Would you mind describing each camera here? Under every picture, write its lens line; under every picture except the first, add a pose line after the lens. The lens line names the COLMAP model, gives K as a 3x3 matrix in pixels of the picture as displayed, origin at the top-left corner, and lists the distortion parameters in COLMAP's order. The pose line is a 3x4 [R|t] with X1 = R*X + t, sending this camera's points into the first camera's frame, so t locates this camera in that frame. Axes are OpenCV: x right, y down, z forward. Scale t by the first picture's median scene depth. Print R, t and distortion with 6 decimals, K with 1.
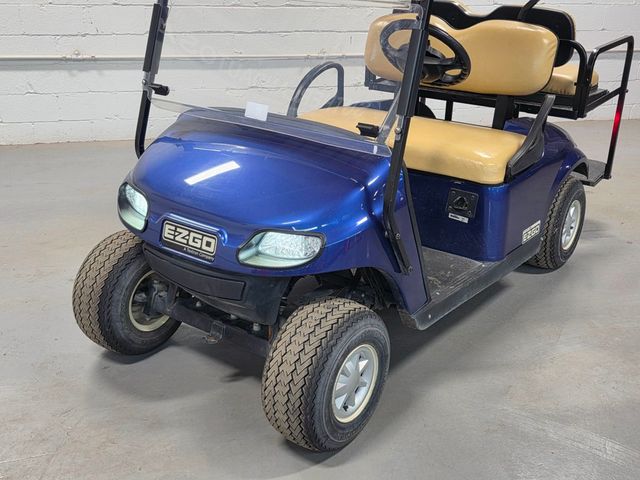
lens RADIAL K [[742.2, 0, 312.1], [0, 742.2, 237.6], [0, 0, 1]] dist [0.151703, -0.346337]
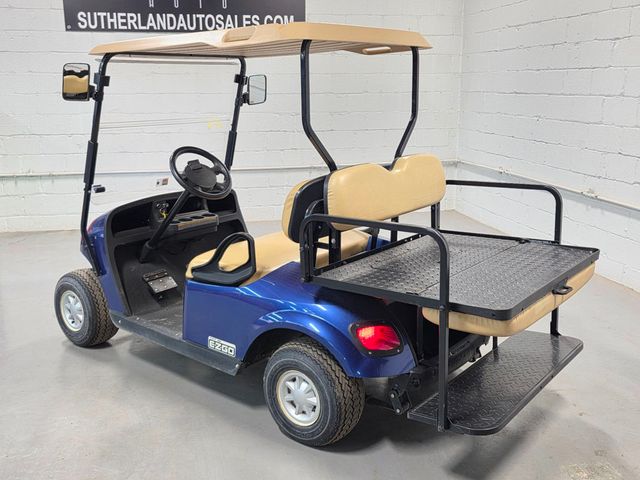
lens RADIAL K [[673.6, 0, 320.0], [0, 673.6, 240.0], [0, 0, 1]] dist [0.066098, -0.016952]
pose [[-0.029457, 0.209101, -0.977450, 1.316070], [-0.369570, 0.906303, 0.205018, -0.436778], [0.928736, 0.367276, 0.050580, 1.097150]]
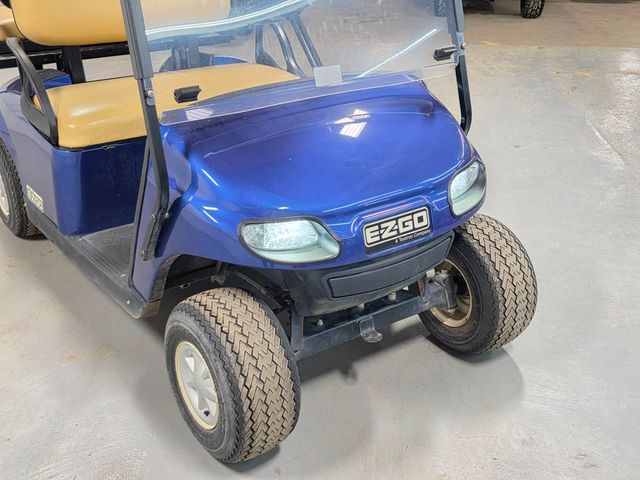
lens RADIAL K [[742.2, 0, 312.1], [0, 742.2, 237.6], [0, 0, 1]] dist [0.151703, -0.346337]
pose [[0.315734, -0.424199, 0.848744, -0.733391], [0.356493, 0.881999, 0.308204, -0.227581], [-0.879332, 0.205261, 0.429701, 0.560569]]
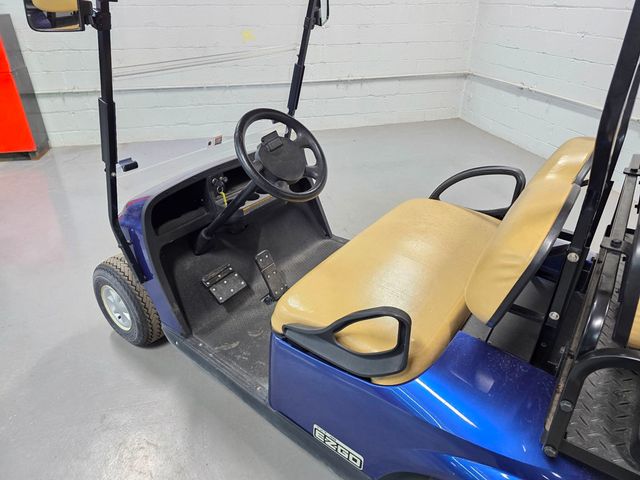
lens RADIAL K [[426.0, 0, 317.1], [0, 426.0, 235.2], [0, 0, 1]] dist [0.053825, -0.041221]
pose [[0.001319, 0.474423, -0.880296, 0.599702], [-0.373184, 0.816935, 0.439717, -0.373319], [0.927756, 0.327932, 0.178125, 0.898927]]
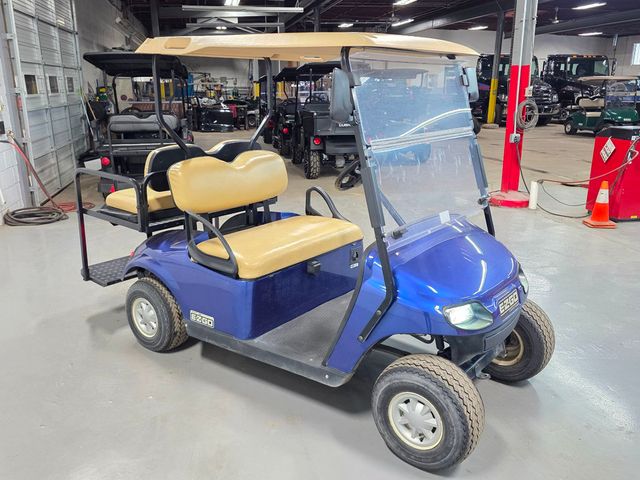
lens RADIAL K [[544.5, 0, 314.6], [0, 544.5, 238.6], [0, 0, 1]] dist [0.101605, -0.162412]
pose [[0.026162, -0.282405, 0.958939, -0.907594], [0.372068, 0.893099, 0.252864, -0.405238], [-0.927837, 0.350175, 0.128439, 0.912785]]
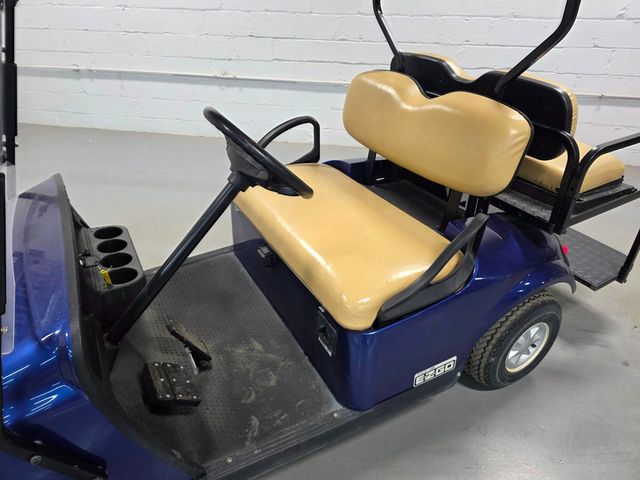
lens RADIAL K [[429.1, 0, 320.0], [0, 429.1, 240.0], [0, 0, 1]] dist [0.042095, -0.038107]
pose [[0.912461, 0.205122, -0.354033, 0.336136], [-0.145451, 0.971356, 0.187915, -0.228861], [0.382437, -0.119970, 0.916160, 0.581574]]
